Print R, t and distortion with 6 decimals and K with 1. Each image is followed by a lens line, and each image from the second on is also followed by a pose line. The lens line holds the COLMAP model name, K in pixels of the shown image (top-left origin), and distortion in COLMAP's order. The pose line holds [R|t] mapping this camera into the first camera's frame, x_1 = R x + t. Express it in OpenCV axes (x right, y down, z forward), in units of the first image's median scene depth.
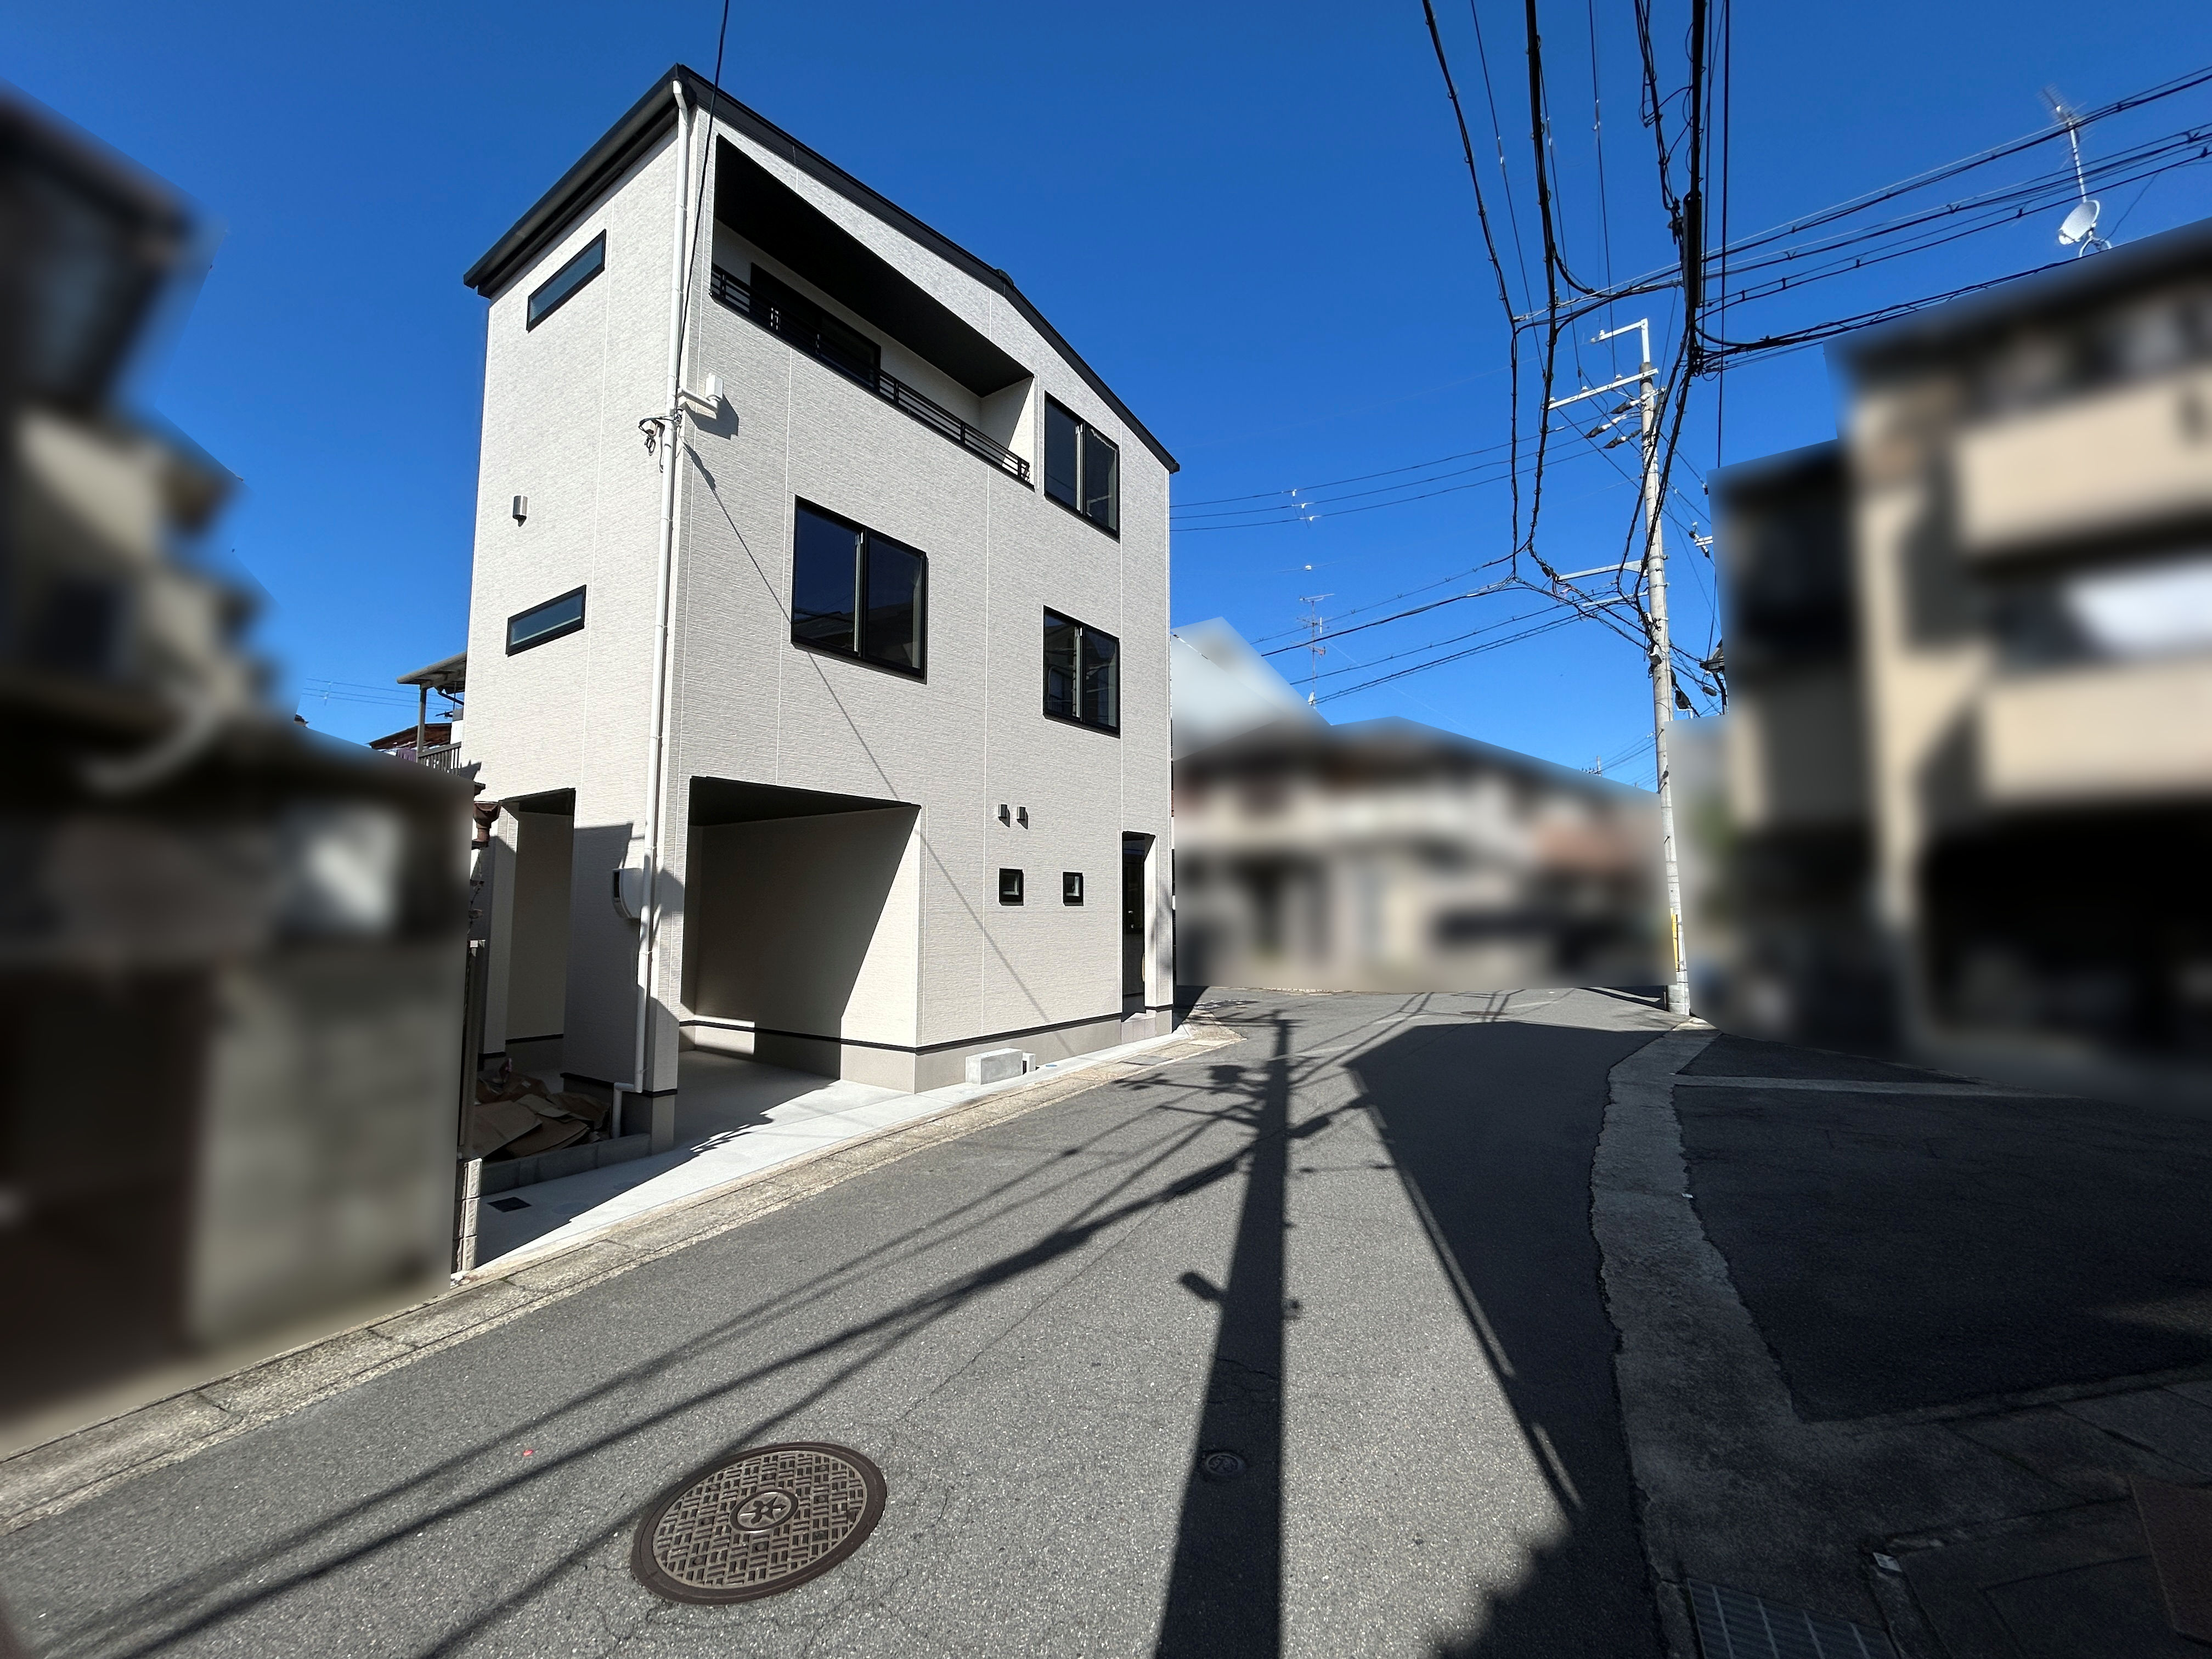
lens RADIAL K [[894.1, 0, 1106.0], [0, 894.1, 829.5], [0, 0, 1]] dist [0.000011, 0.000143]
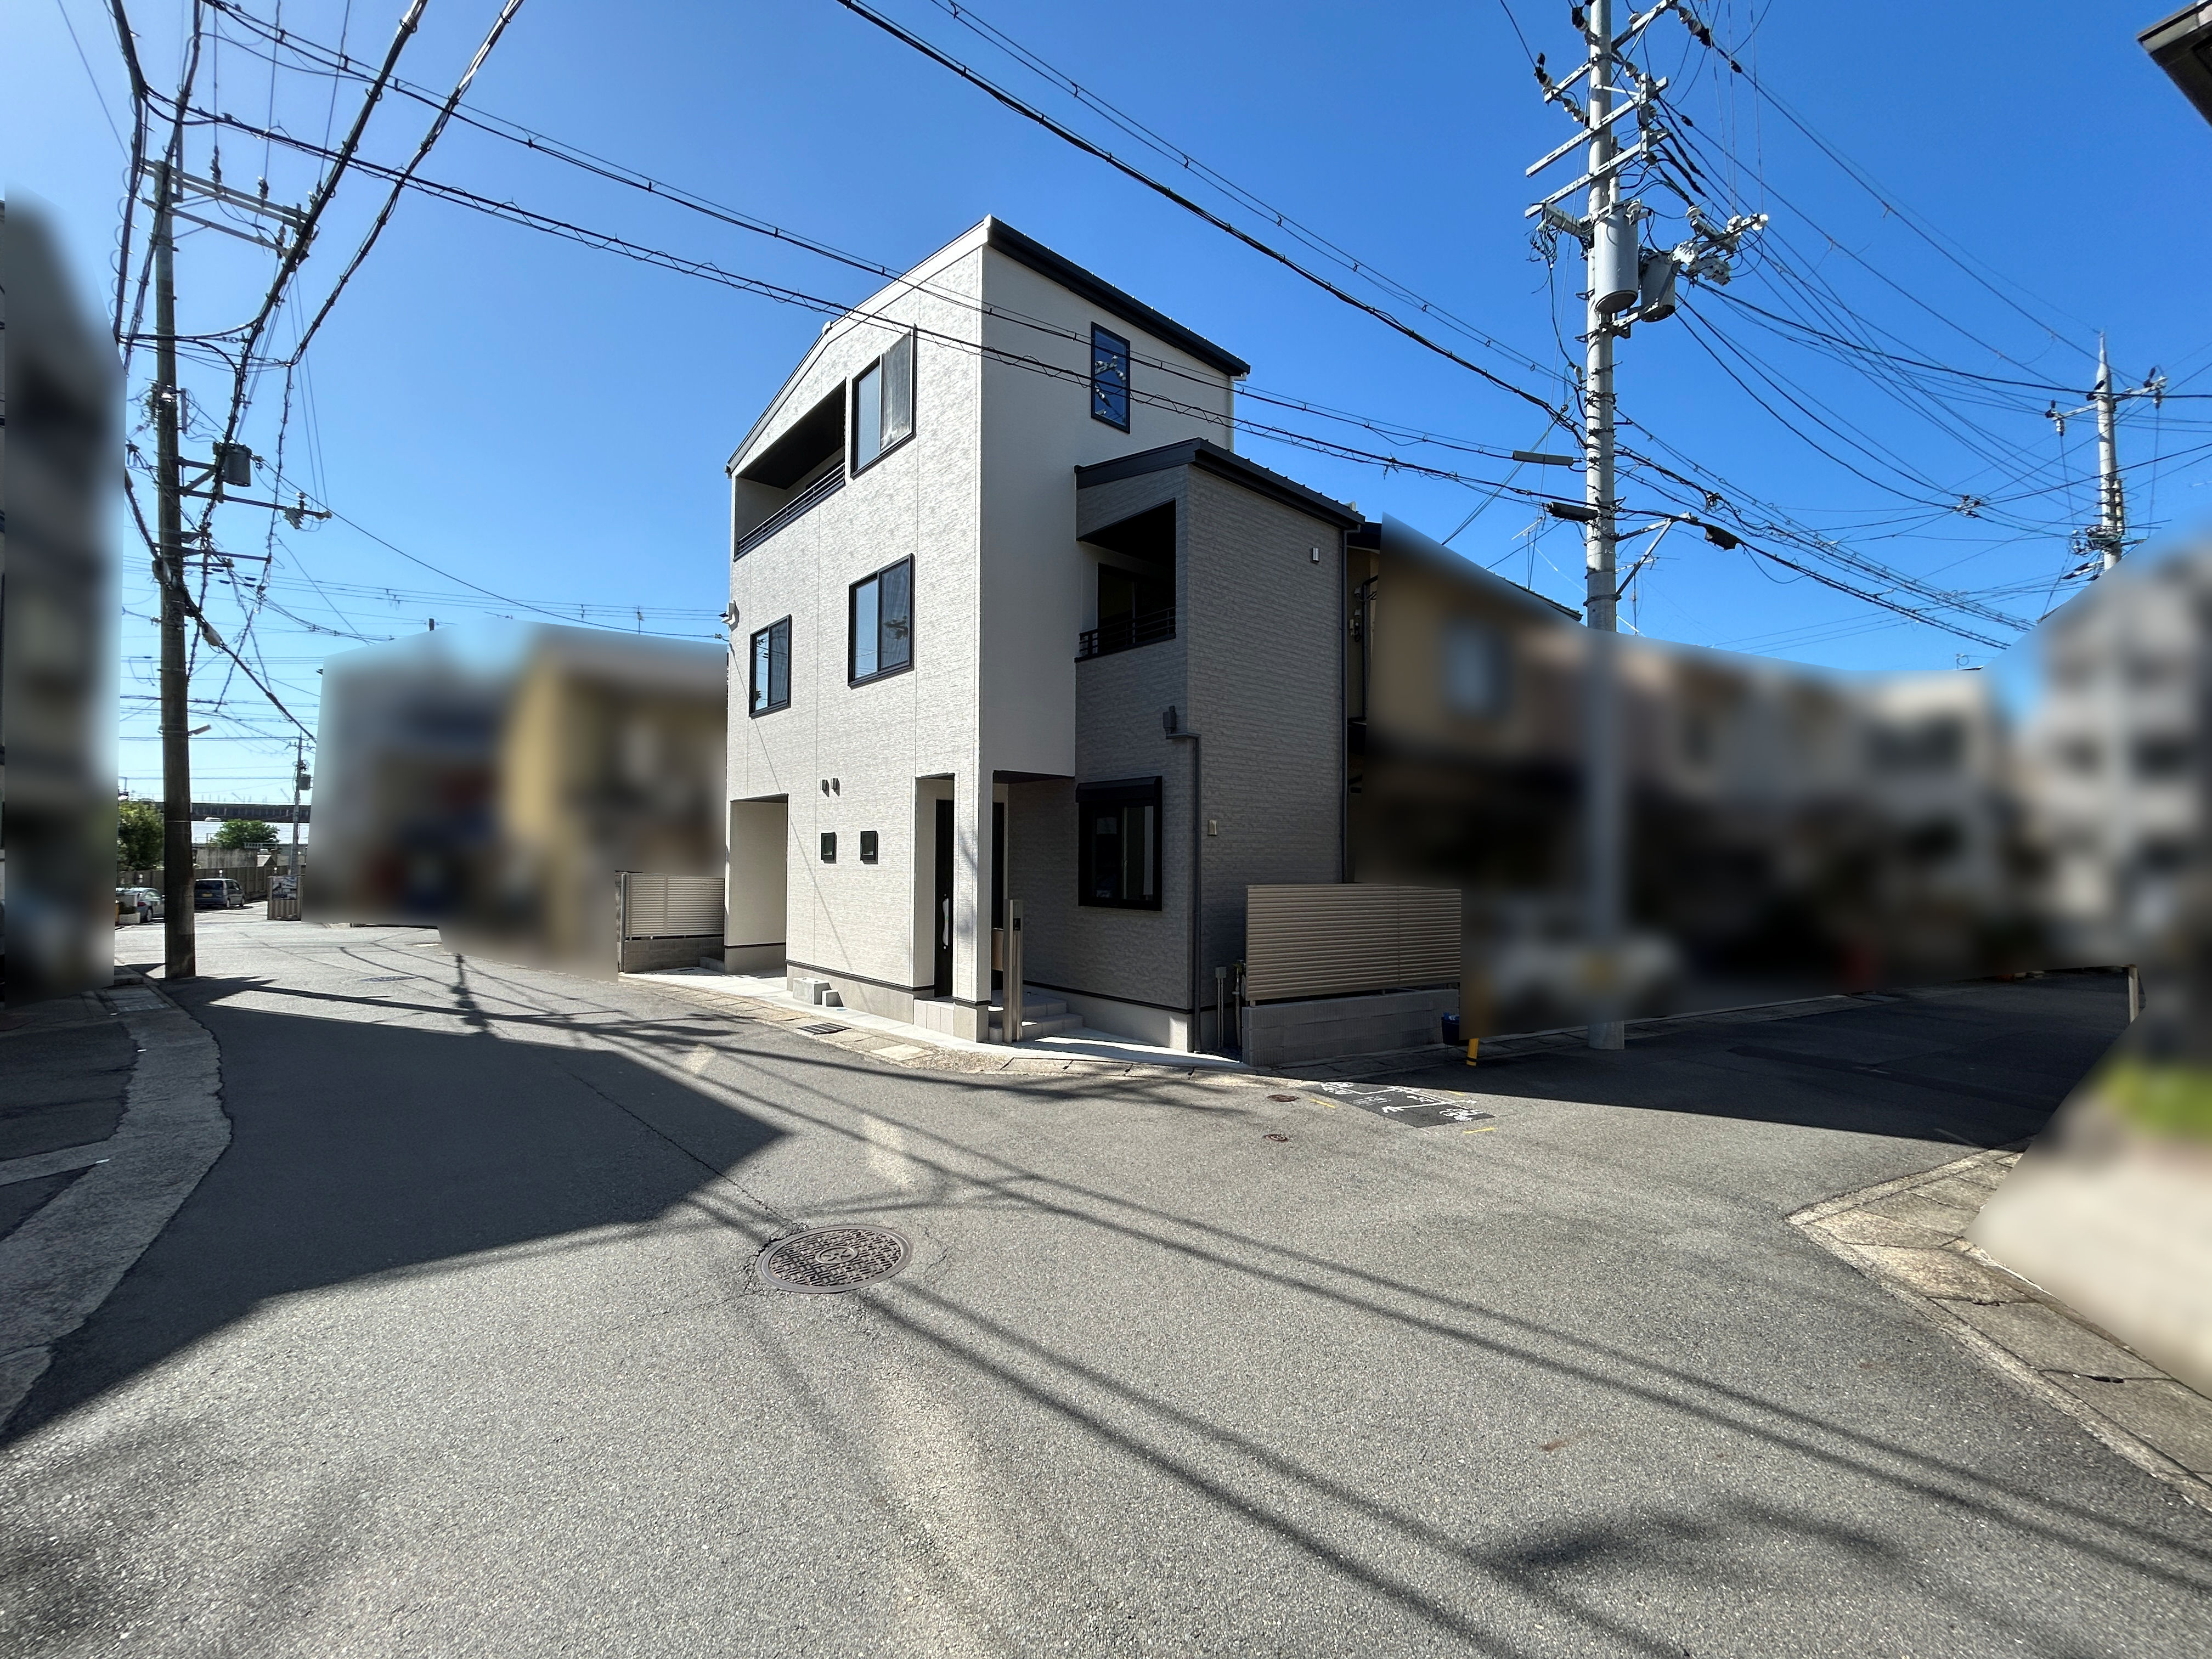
lens RADIAL K [[894.1, 0, 1106.0], [0, 894.1, 829.5], [0, 0, 1]] dist [0.000011, 0.000143]
pose [[-0.233347, -0.024014, -0.972097, 0.950400], [0.088005, 0.995071, -0.045706, 0.125764], [0.968403, -0.096214, -0.230083, 1.613315]]
